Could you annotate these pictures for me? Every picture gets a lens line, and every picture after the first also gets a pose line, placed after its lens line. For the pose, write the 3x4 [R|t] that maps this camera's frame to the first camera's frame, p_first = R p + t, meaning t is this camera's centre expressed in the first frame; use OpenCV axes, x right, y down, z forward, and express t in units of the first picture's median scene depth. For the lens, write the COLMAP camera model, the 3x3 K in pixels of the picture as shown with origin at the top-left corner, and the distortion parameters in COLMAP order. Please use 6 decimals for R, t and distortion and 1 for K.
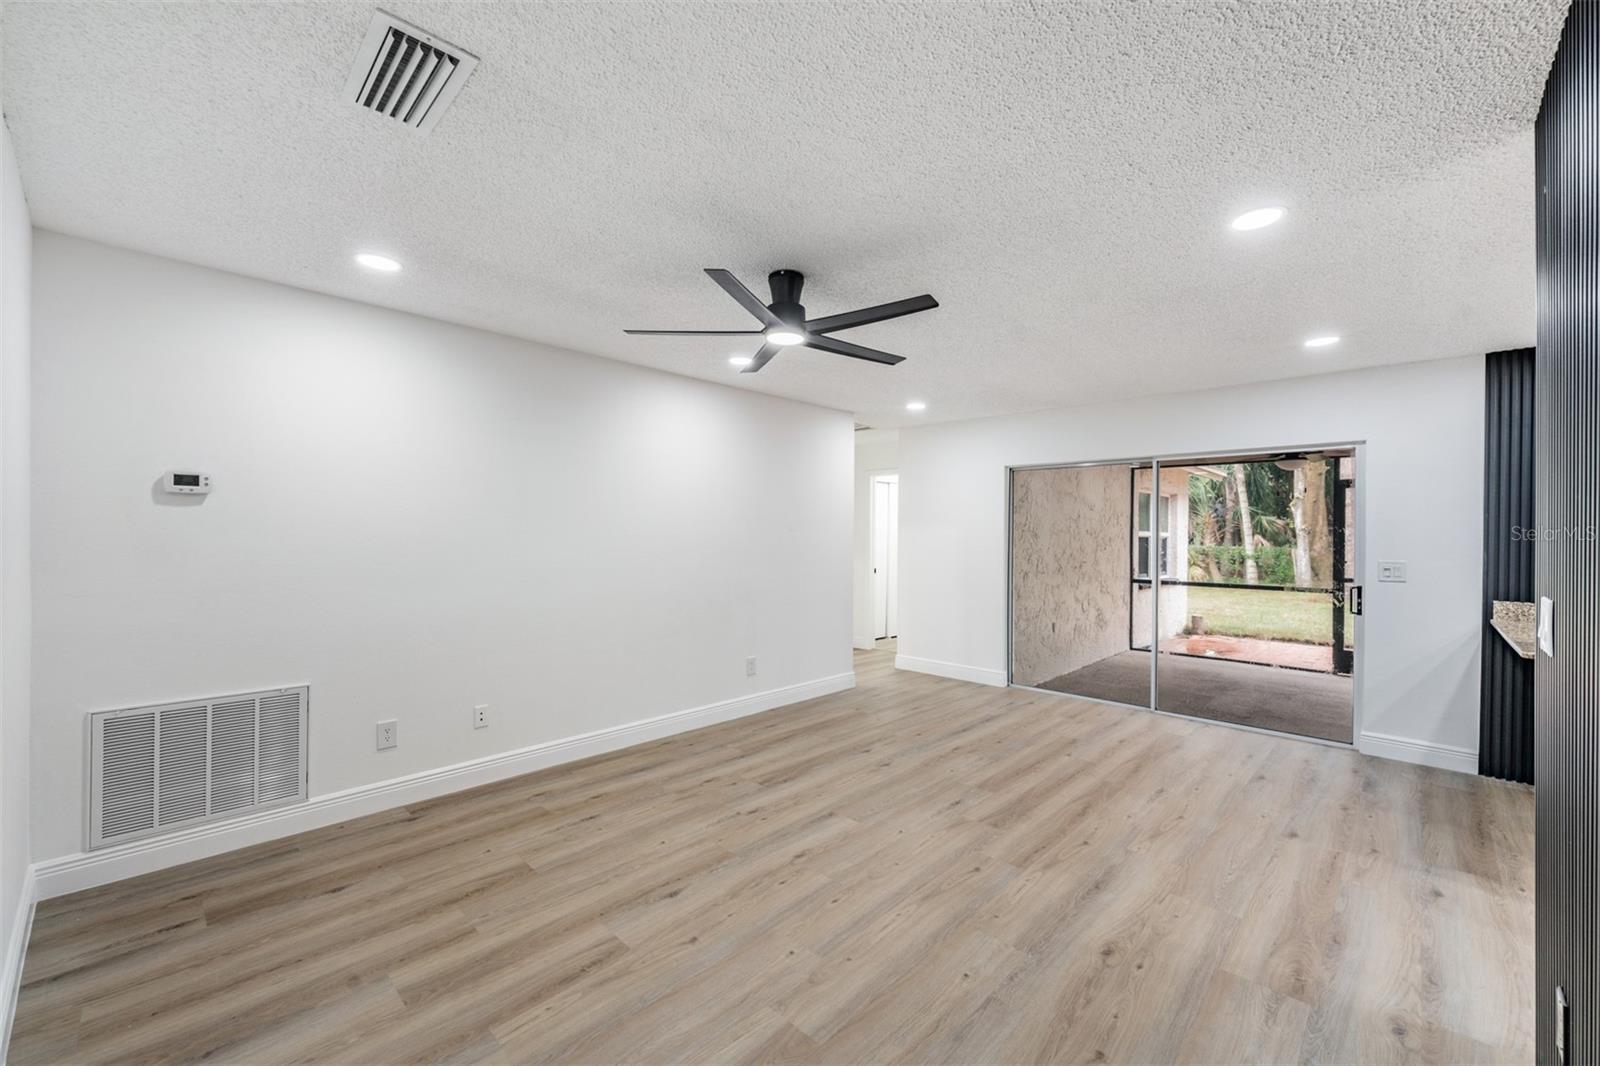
lens RADIAL K [[634.9, 0, 796.2], [0, 634.9, 533.1], [0, 0, 1]] dist [-0.002135, -0.000249]
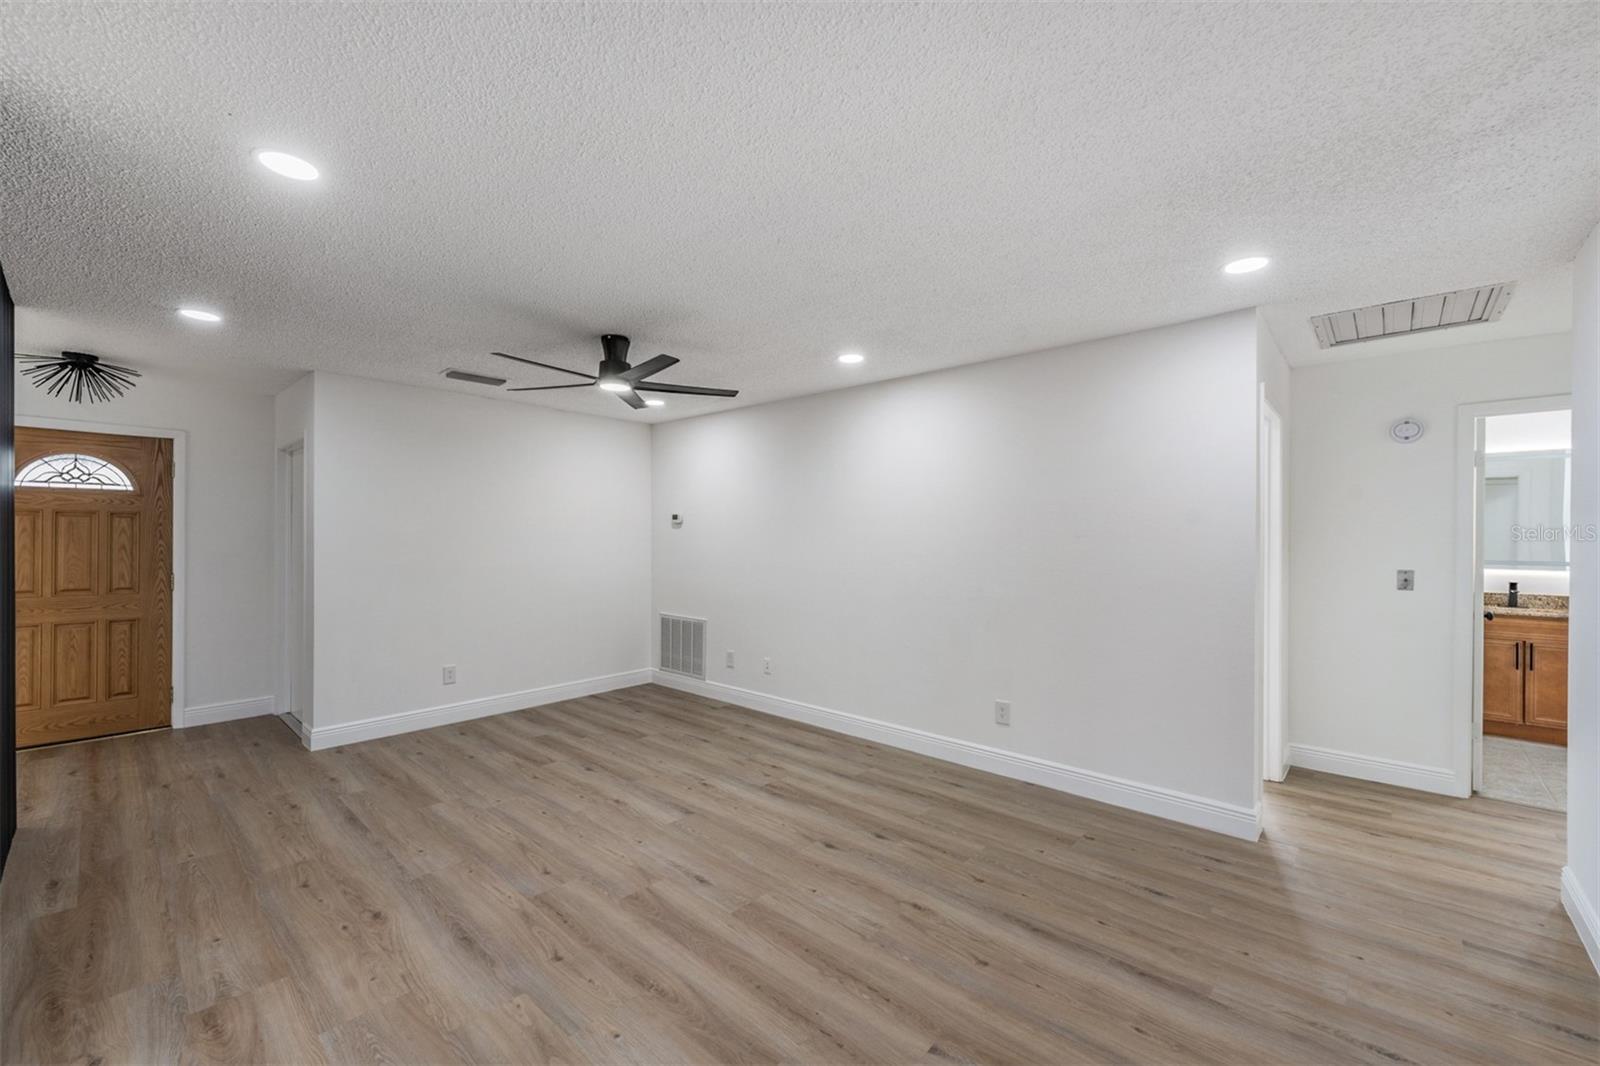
lens RADIAL K [[634.9, 0, 796.3], [0, 634.9, 534.9], [0, 0, 1]] dist [-0.002135, -0.000249]
pose [[0.044125, -0.011800, -0.998956, 1.196381], [-0.004108, 0.999920, -0.011993, 0.004407], [0.999018, 0.004633, 0.044073, 1.228070]]
